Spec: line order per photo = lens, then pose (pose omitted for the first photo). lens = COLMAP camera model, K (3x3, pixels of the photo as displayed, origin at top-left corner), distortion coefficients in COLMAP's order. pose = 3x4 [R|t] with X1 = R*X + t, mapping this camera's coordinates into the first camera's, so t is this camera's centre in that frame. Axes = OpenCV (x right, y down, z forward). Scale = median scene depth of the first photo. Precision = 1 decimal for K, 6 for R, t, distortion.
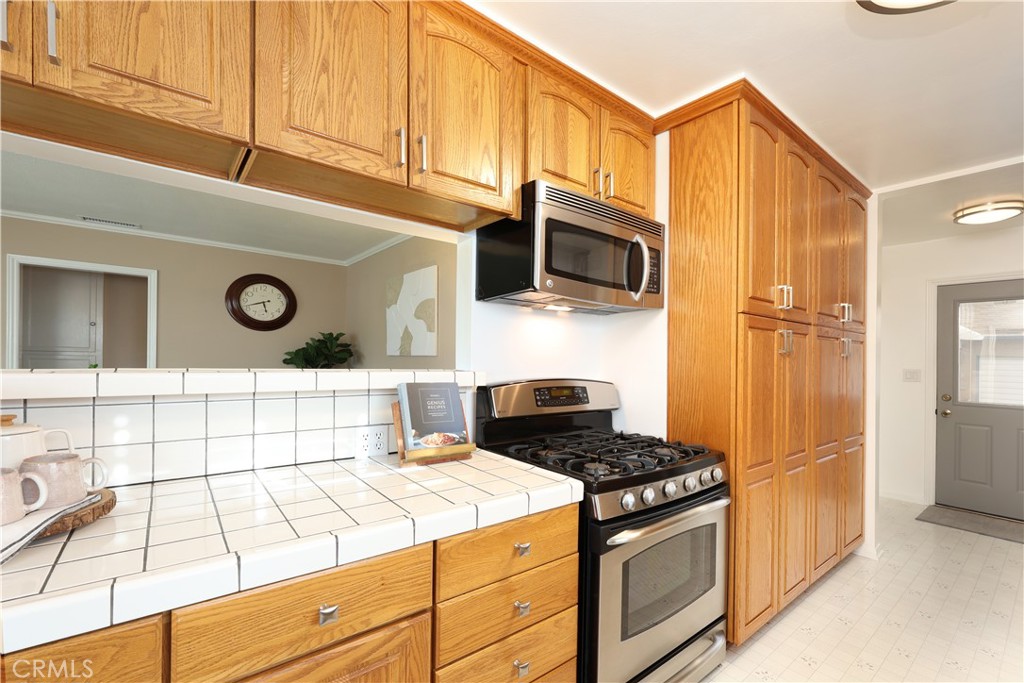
lens RADIAL K [[407.4, 0, 527.3], [0, 407.4, 357.1], [0, 0, 1]] dist [0.002215, 0.000627]
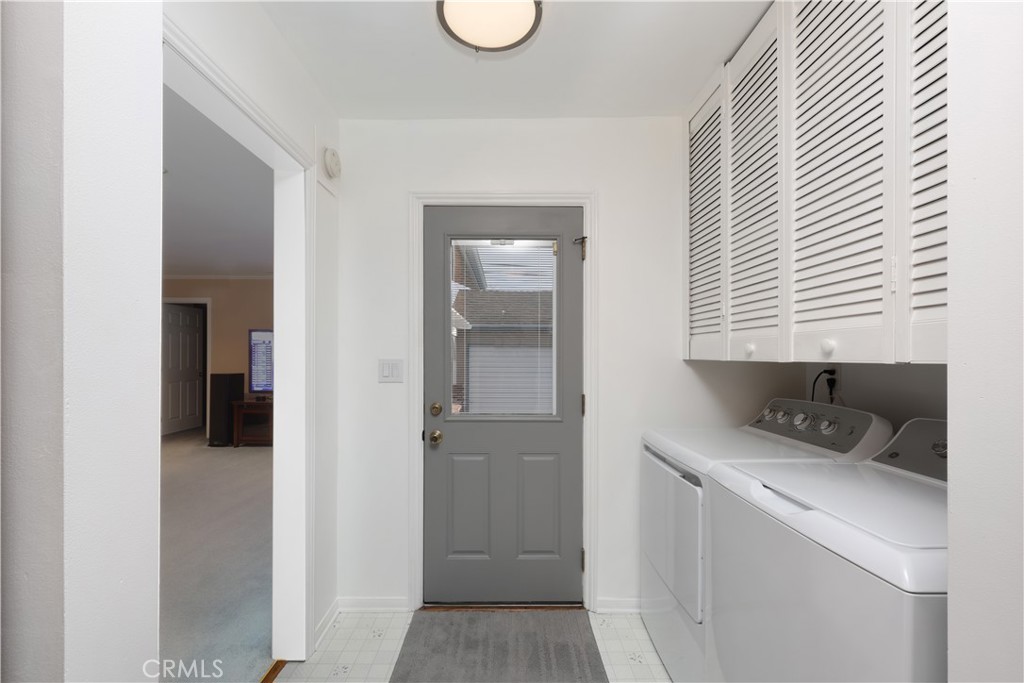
lens RADIAL K [[407.4, 0, 510.6], [0, 407.4, 352.2], [0, 0, 1]] dist [0.002215, 0.000627]
pose [[0.588530, -0.008277, 0.808433, 1.443619], [0.002646, 0.999962, 0.008312, 0.038693], [-0.808471, -0.002752, 0.588530, 1.340682]]
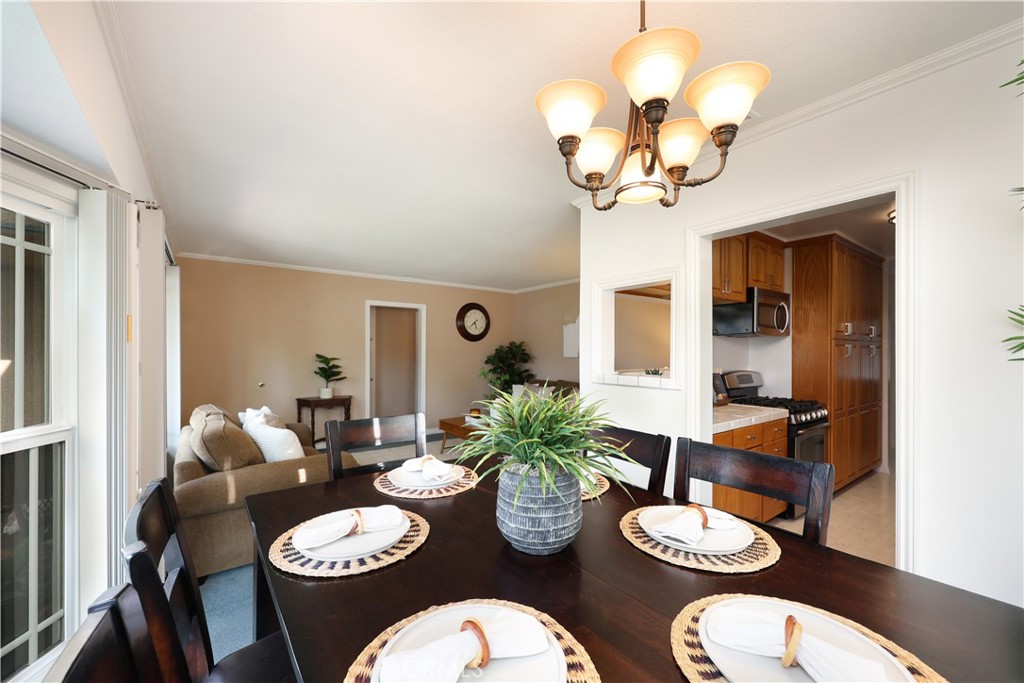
lens RADIAL K [[407.4, 0, 526.6], [0, 407.4, 357.2], [0, 0, 1]] dist [0.002215, 0.000627]
pose [[0.999827, -0.013727, 0.012539, -1.083785], [0.013500, 0.999748, 0.017956, -0.069884], [-0.012782, -0.017784, 0.999760, -1.099048]]
